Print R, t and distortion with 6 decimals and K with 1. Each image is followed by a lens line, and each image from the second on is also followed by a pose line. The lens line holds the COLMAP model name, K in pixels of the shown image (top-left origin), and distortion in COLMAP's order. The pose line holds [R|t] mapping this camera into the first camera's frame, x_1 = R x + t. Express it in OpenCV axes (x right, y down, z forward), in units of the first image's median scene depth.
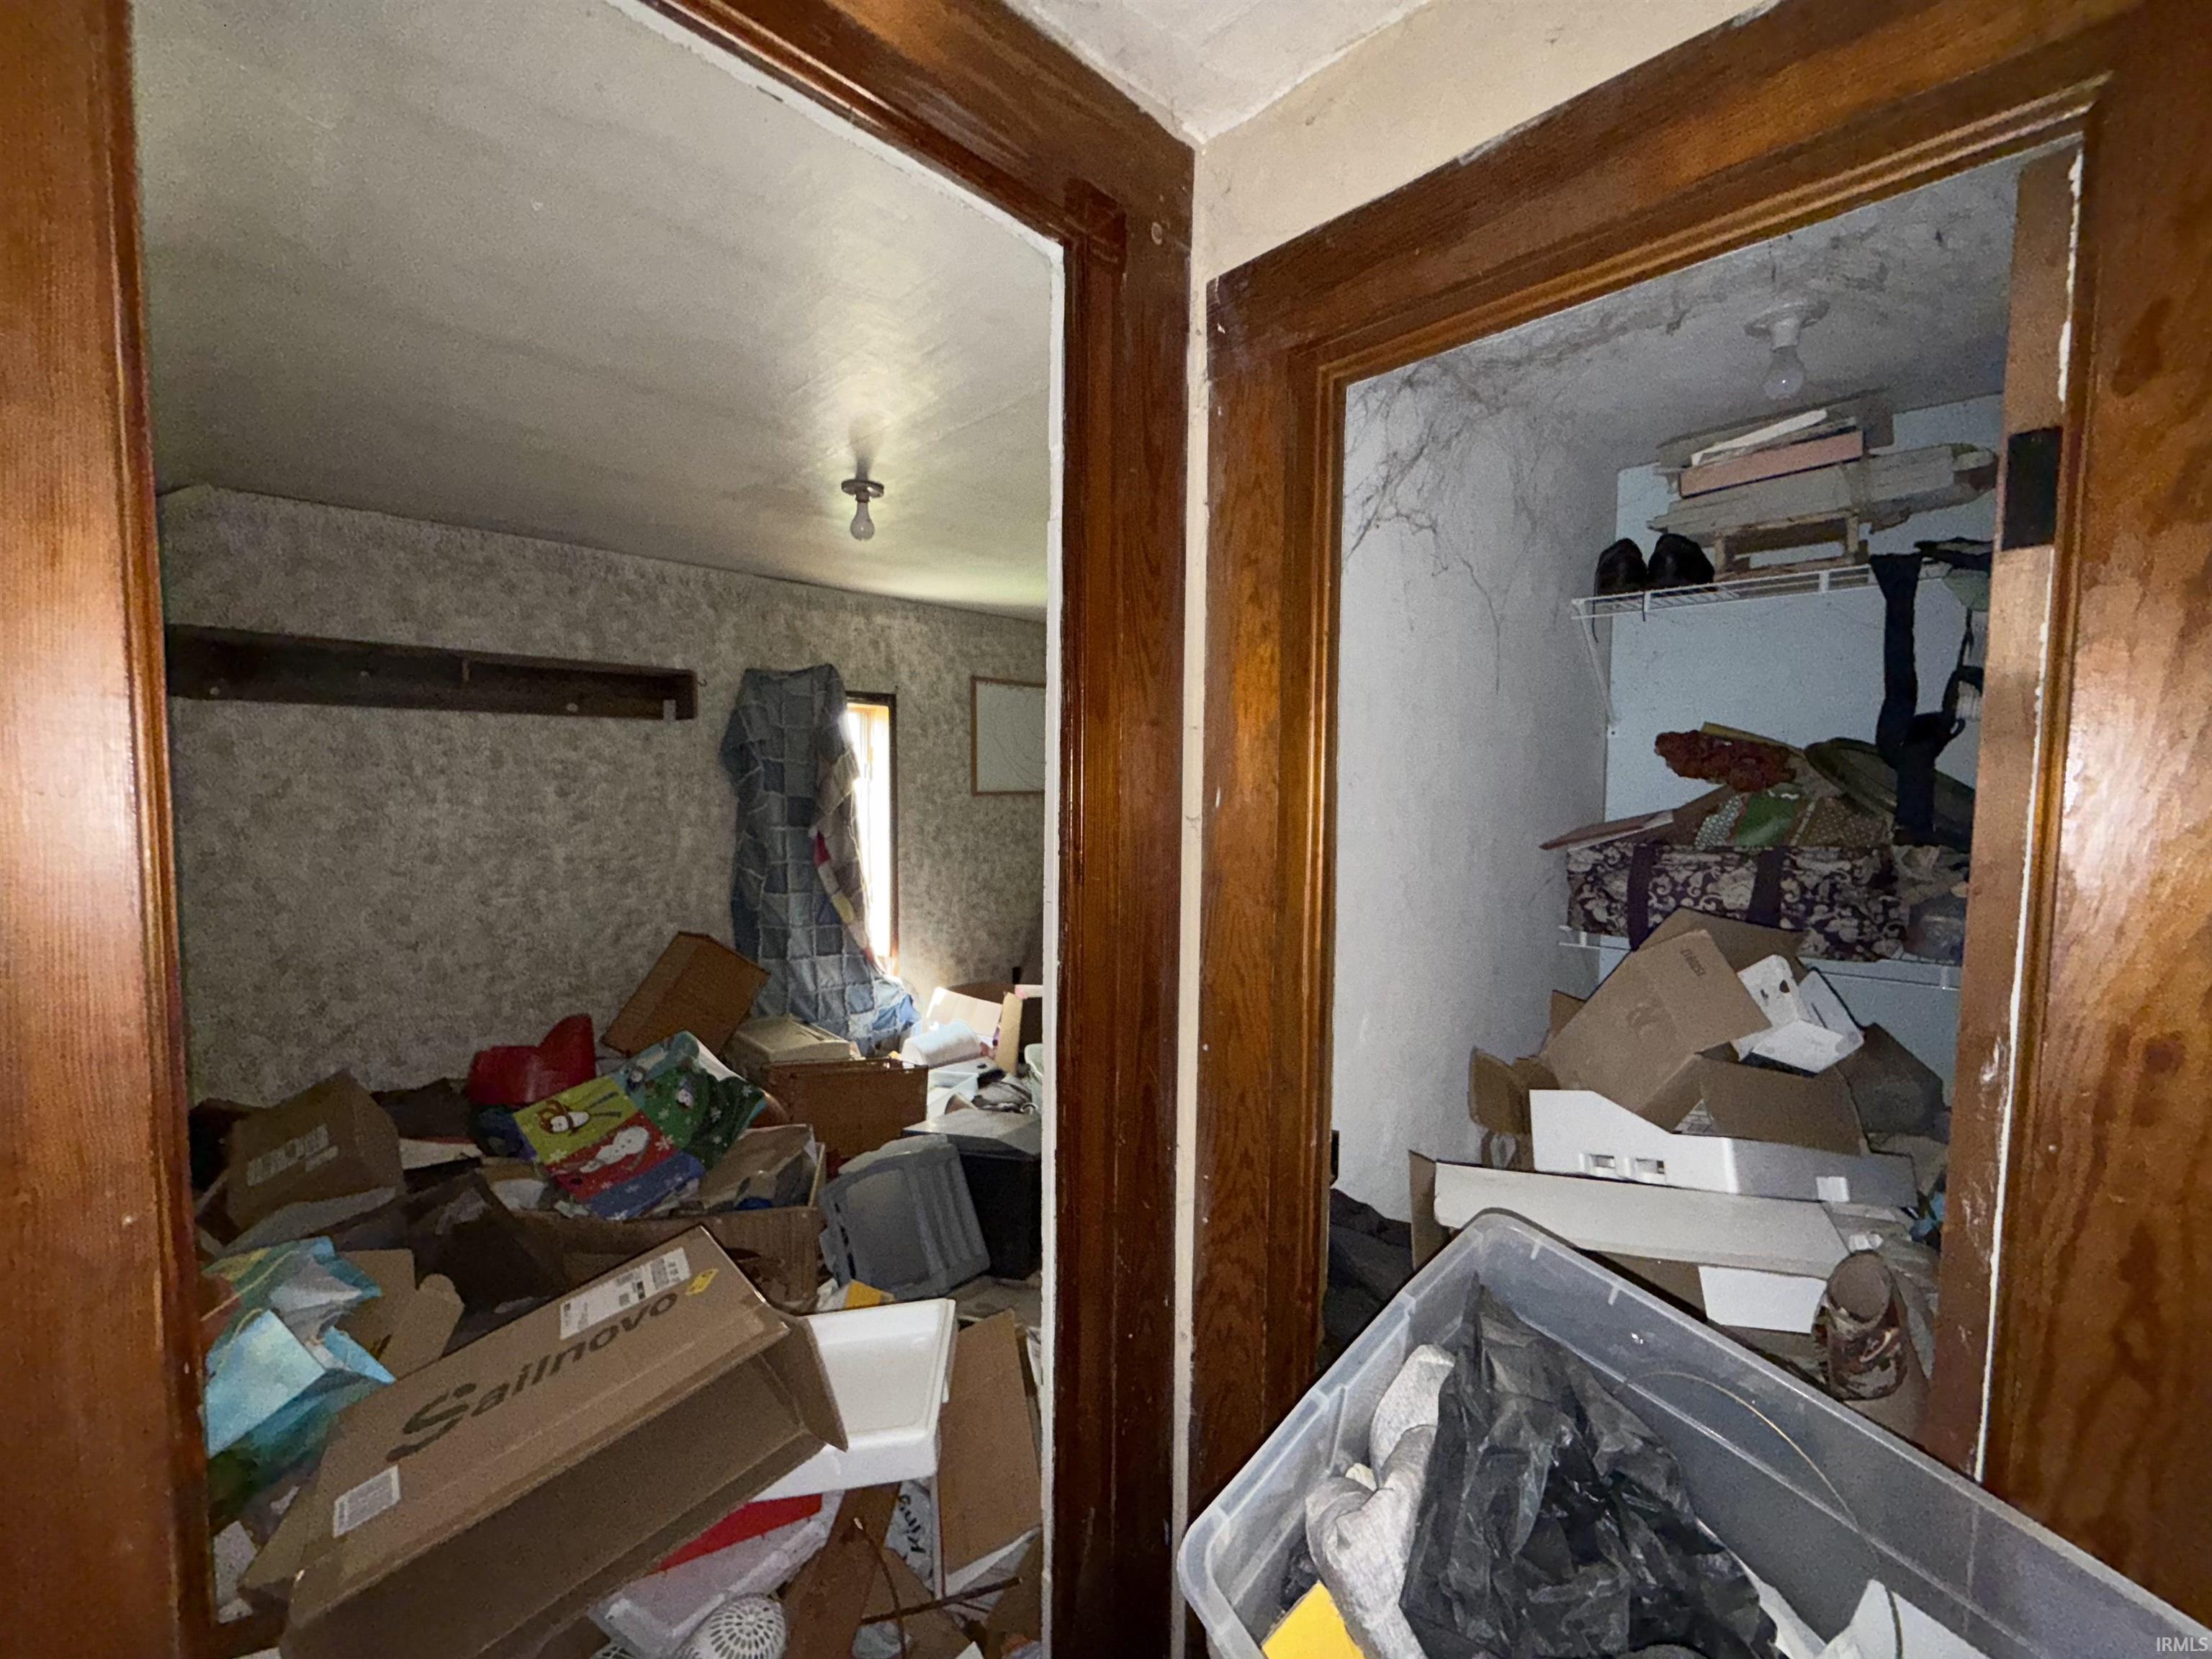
lens RADIAL K [[885.4, 0, 1099.0], [0, 885.4, 829.5], [0, 0, 1]] dist [0.000273, 0.000177]
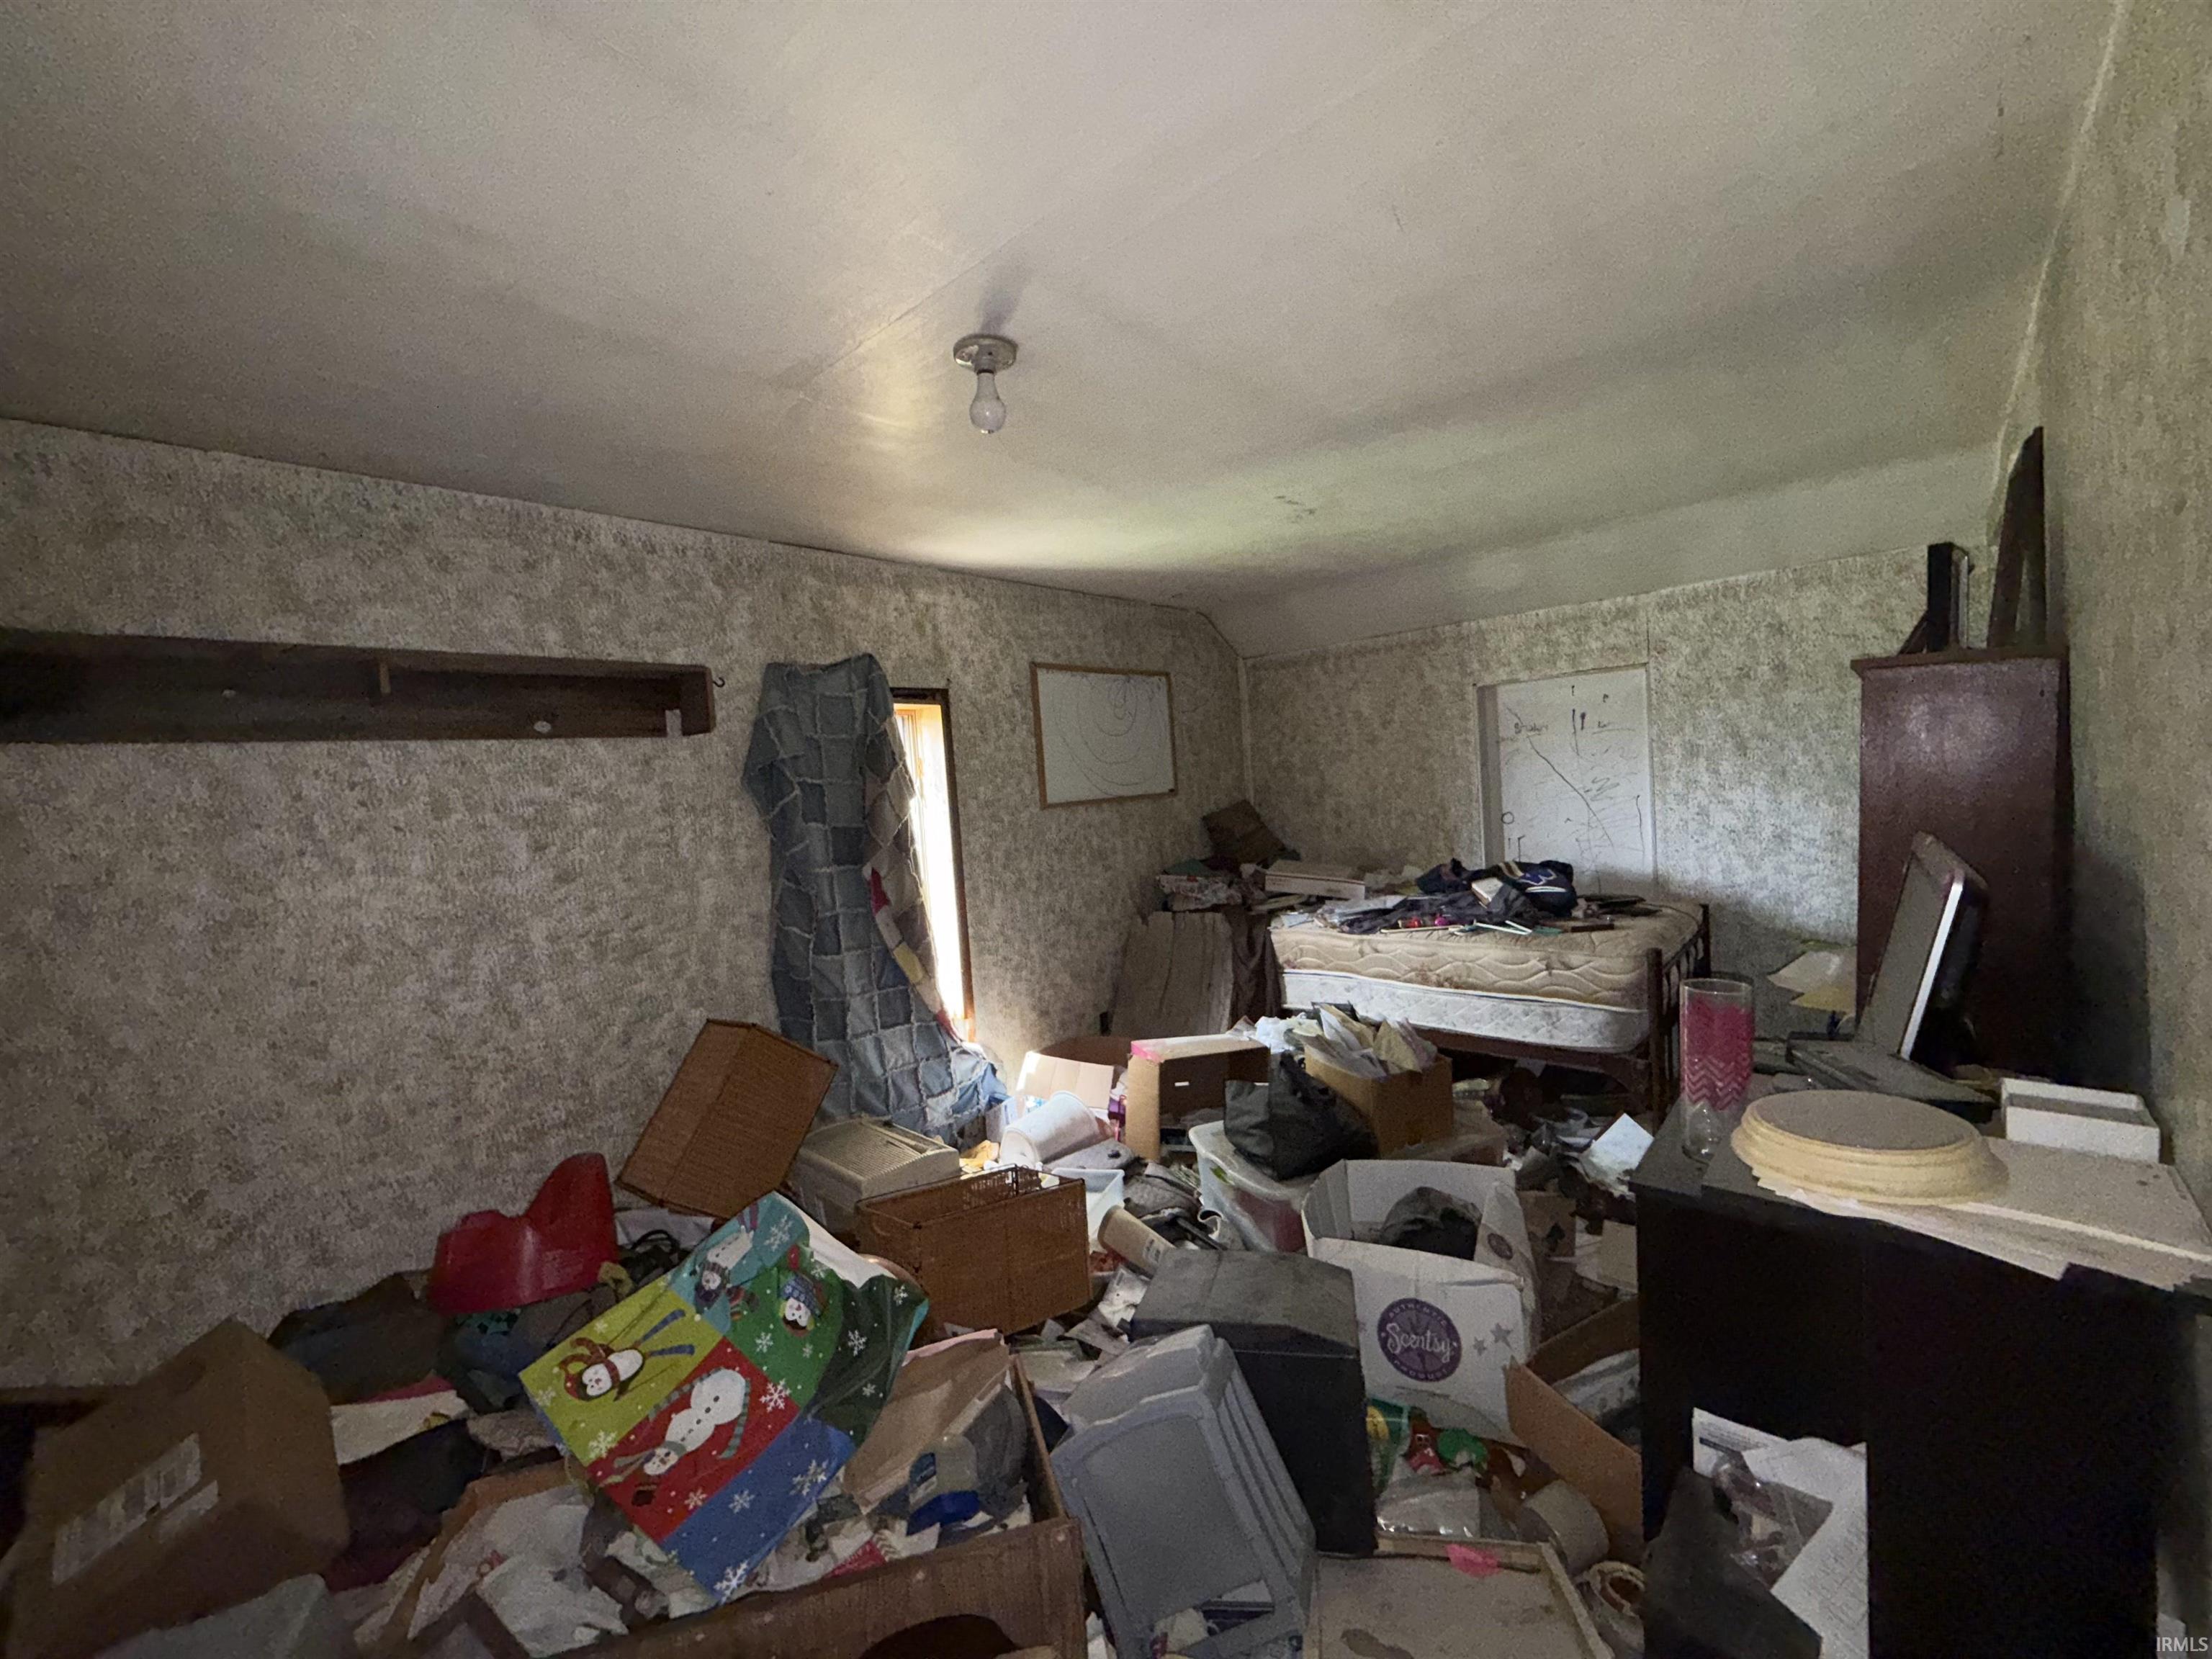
lens RADIAL K [[885.4, 0, 1098.6], [0, 885.4, 830.0], [0, 0, 1]] dist [0.000273, 0.000177]
pose [[0.995475, -0.079759, 0.051646, -0.189786], [0.080222, 0.996753, -0.006960, -0.013085], [-0.050923, 0.011071, 0.998641, 0.261041]]
